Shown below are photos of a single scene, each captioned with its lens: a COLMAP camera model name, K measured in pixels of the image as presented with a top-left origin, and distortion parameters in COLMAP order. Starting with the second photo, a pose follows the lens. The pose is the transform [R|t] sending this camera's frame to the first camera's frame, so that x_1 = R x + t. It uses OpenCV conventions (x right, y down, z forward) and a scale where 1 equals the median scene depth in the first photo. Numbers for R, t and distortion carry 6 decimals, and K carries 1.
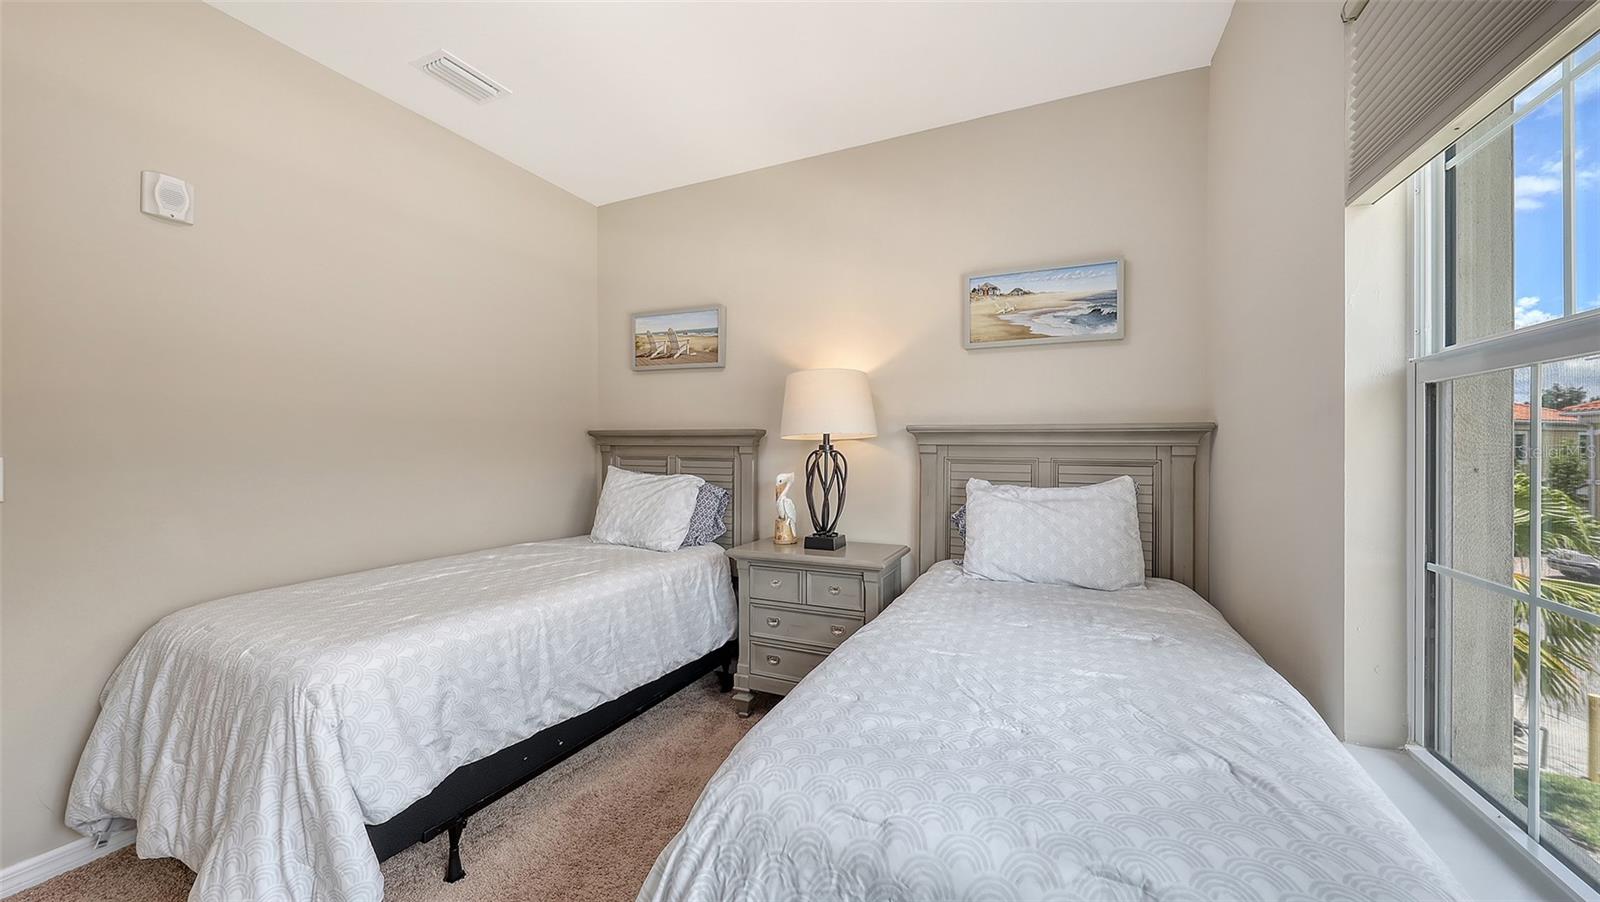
lens RADIAL K [[558.0, 0, 787.4], [0, 558.0, 445.1], [0, 0, 1]] dist [-0.000021, -0.000162]
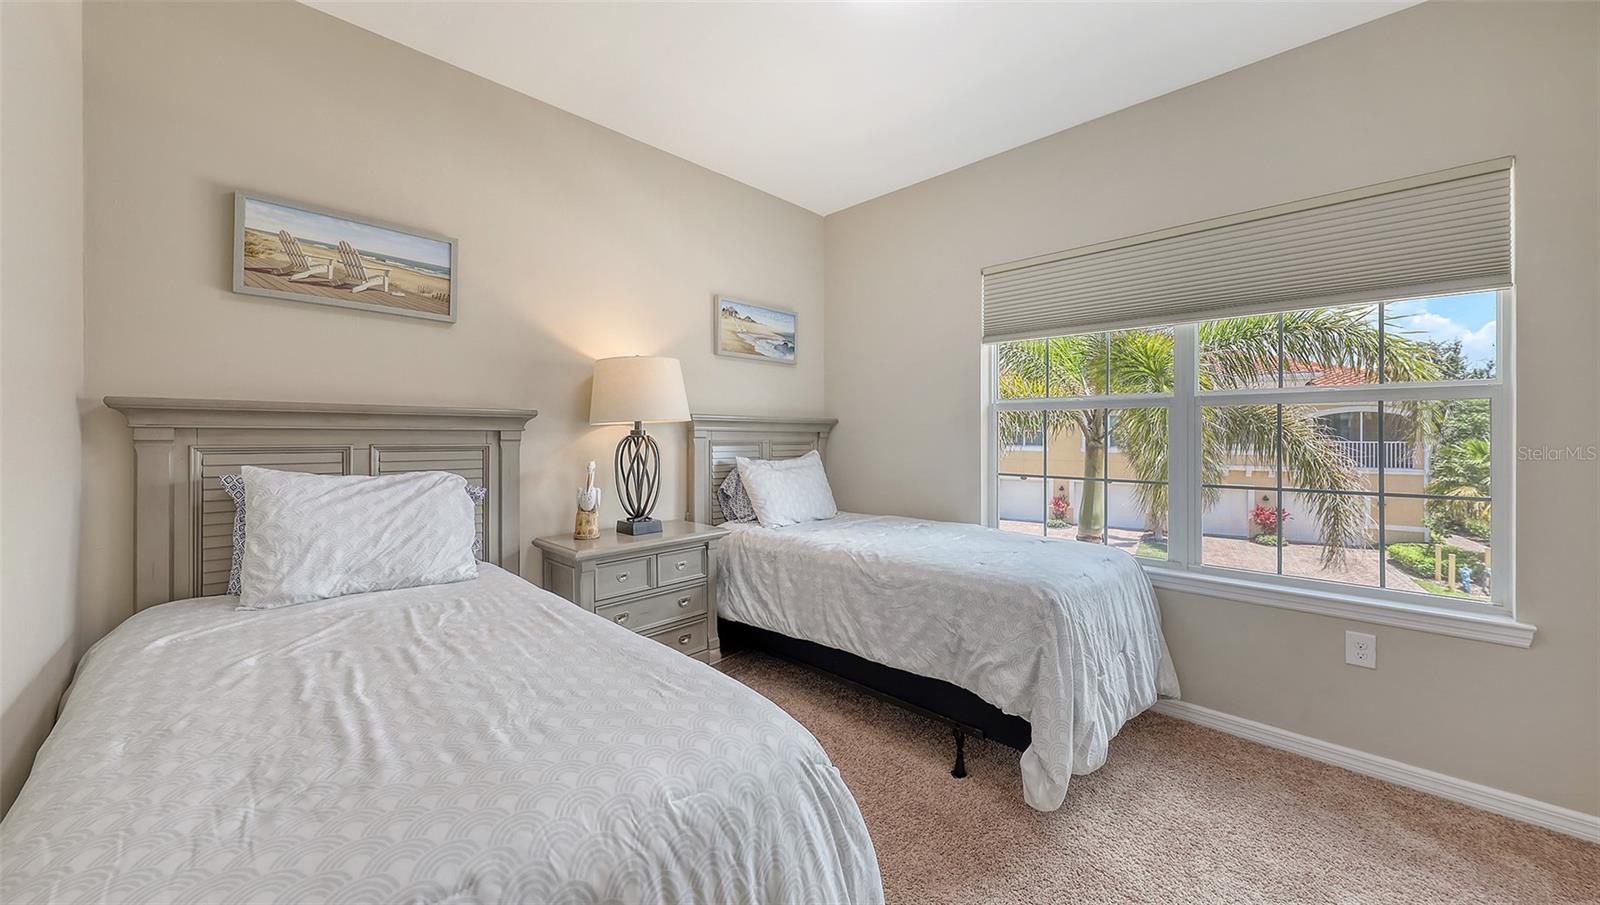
lens RADIAL K [[573.3, 0, 797.5], [0, 573.3, 430.8], [0, 0, 1]] dist [-0.000234, -0.000016]
pose [[0.338297, 0.002717, 0.941035, -0.723326], [-0.004707, 0.999988, -0.001196, 0.000759], [-0.941028, -0.004025, 0.338306, 0.340746]]
